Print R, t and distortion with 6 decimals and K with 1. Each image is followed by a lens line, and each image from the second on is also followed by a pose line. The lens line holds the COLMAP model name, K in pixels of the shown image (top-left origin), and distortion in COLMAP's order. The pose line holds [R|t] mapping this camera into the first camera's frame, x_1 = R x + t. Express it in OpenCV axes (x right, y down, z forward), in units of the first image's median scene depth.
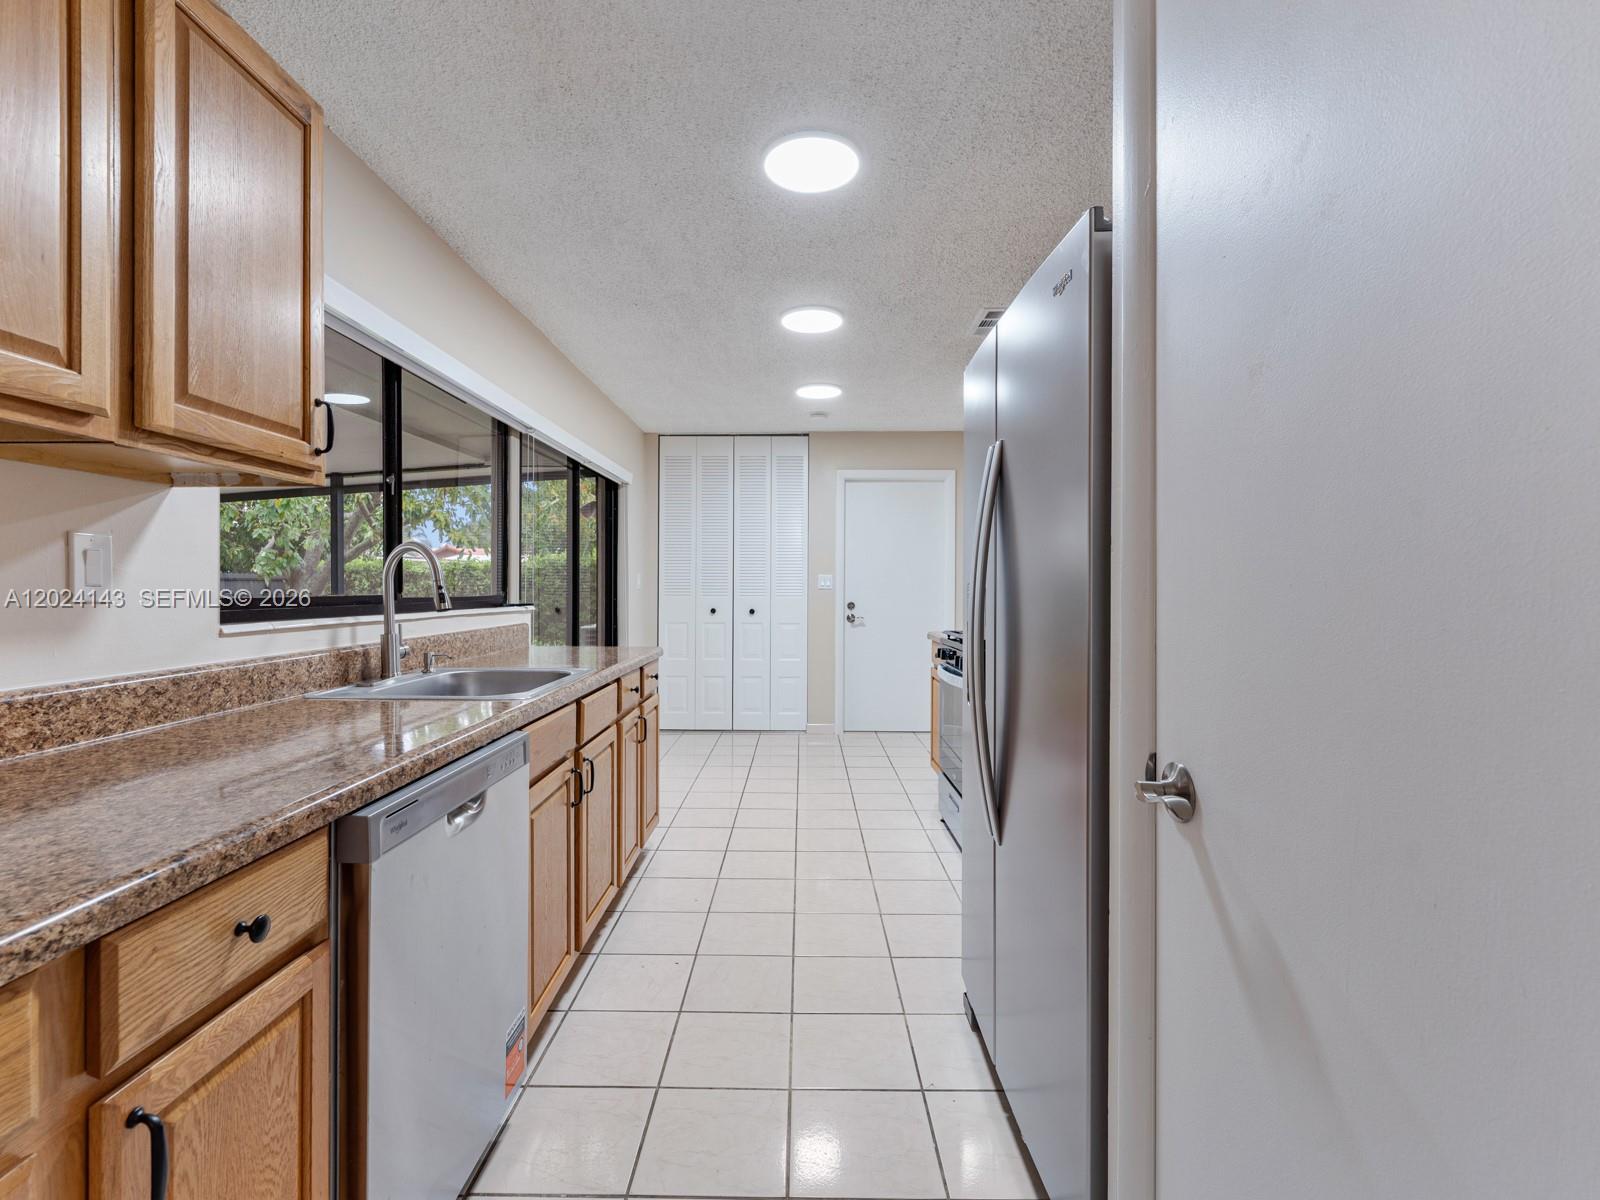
lens RADIAL K [[732.9, 0, 796.9], [0, 732.9, 593.2], [0, 0, 1]] dist [-0.004285, -0.001409]
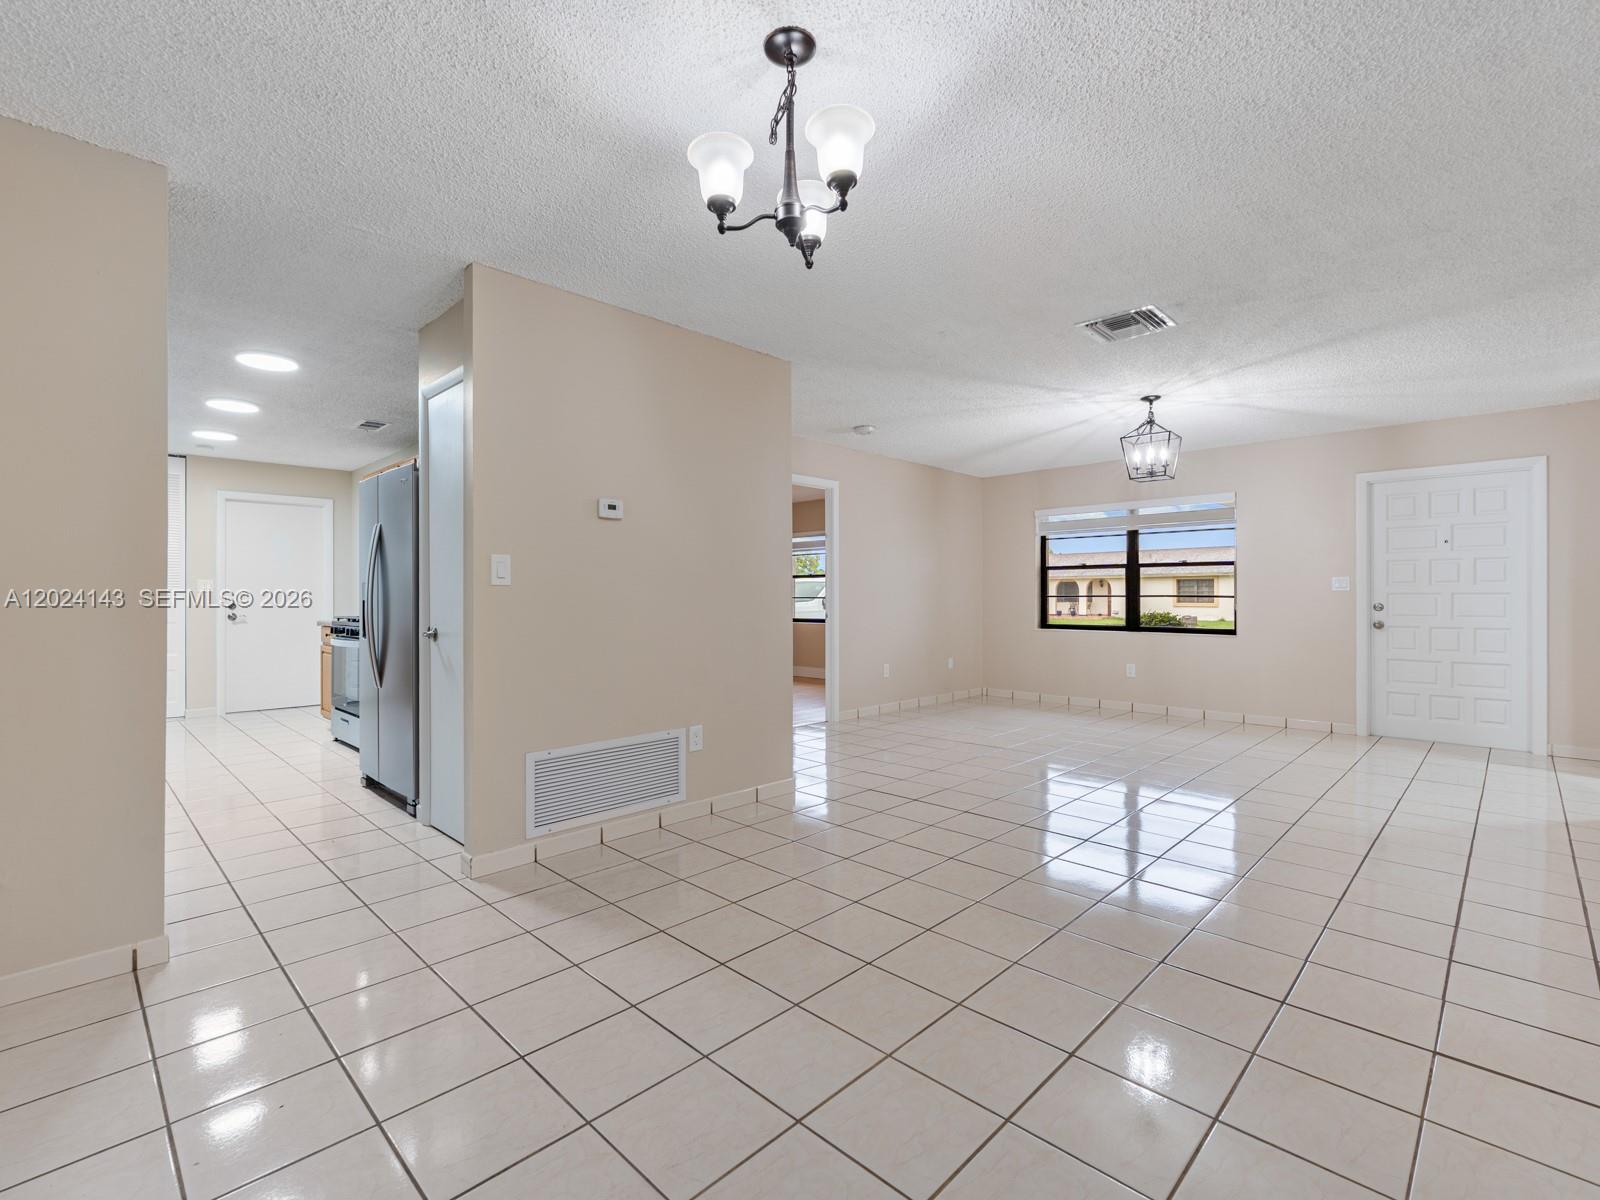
lens RADIAL K [[732.9, 0, 784.8], [0, 732.9, 599.1], [0, 0, 1]] dist [-0.004285, -0.001409]
pose [[0.700927, -0.005433, 0.713212, -0.205057], [0.010173, 0.999945, -0.002381, 0.025213], [-0.713160, 0.008924, 0.700944, -0.663647]]
